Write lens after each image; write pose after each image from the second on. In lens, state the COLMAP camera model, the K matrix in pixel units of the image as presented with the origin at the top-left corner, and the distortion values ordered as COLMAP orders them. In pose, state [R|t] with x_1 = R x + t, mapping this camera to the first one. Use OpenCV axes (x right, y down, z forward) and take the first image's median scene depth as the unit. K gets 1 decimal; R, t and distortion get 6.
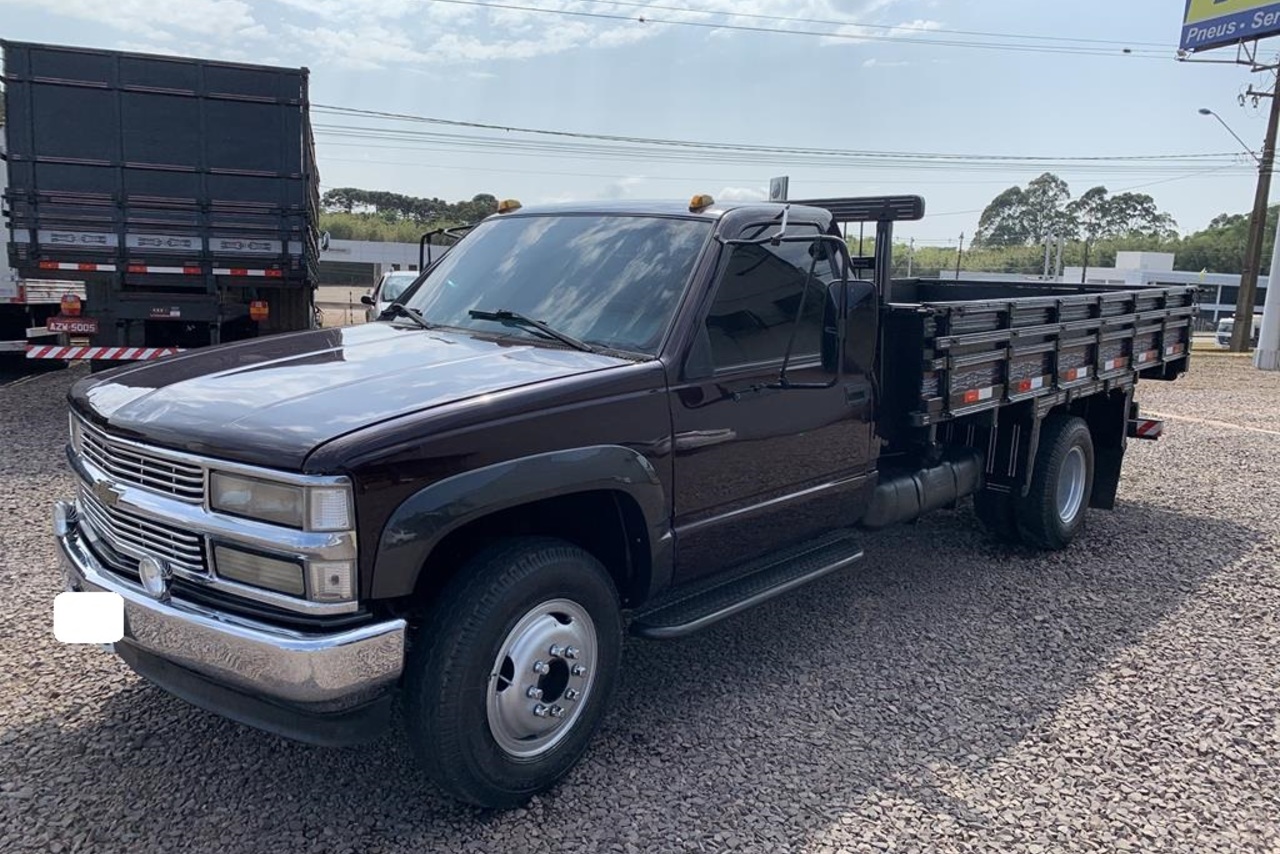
lens RADIAL K [[969.8, 0, 640.0], [0, 969.8, 427.0], [0, 0, 1]] dist [0.064630, -0.092398]
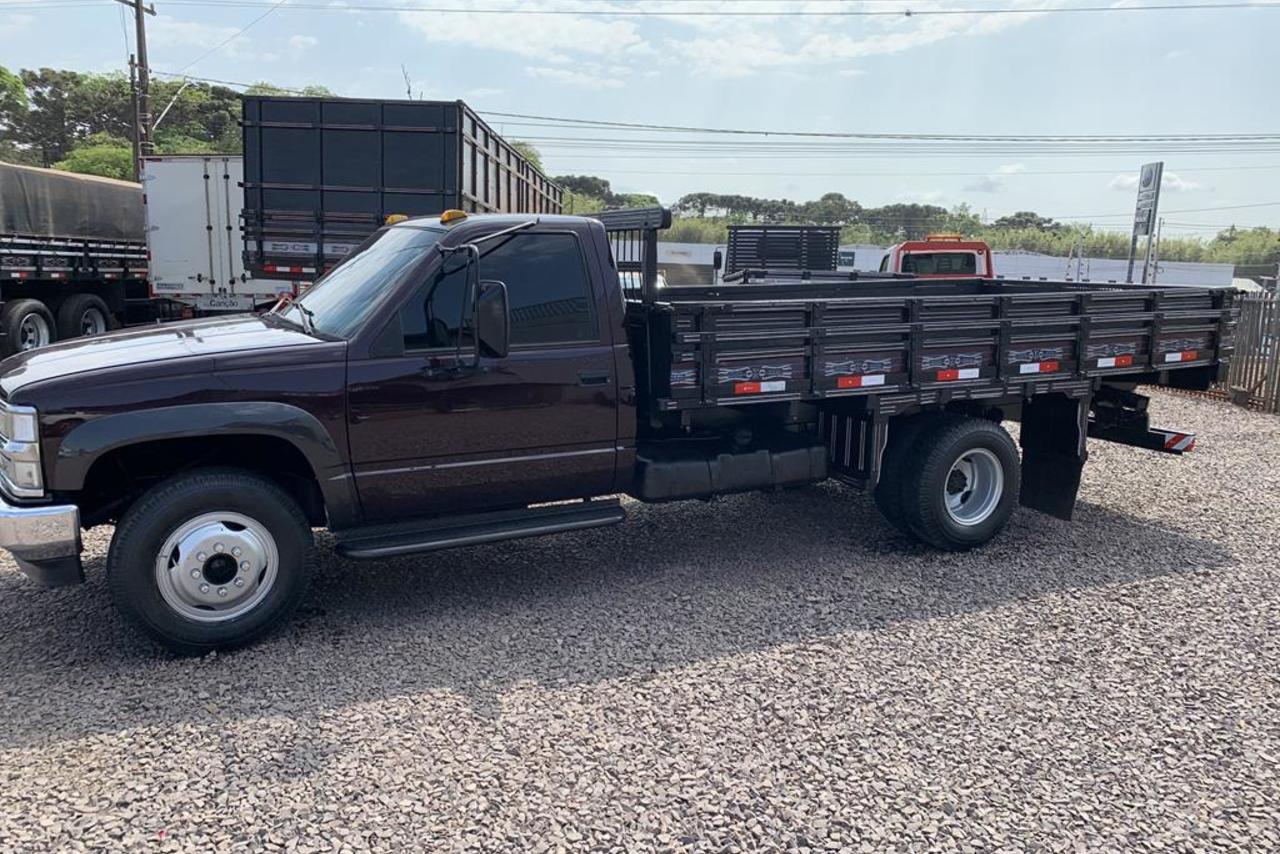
lens RADIAL K [[961.1, 0, 641.3], [0, 961.1, 452.0], [0, 0, 1]] dist [0.060821, -0.111796]
pose [[0.933773, 0.063207, -0.352239, 0.492006], [-0.053792, 0.997886, 0.036465, 0.006014], [0.353799, -0.015102, 0.935199, -0.038443]]
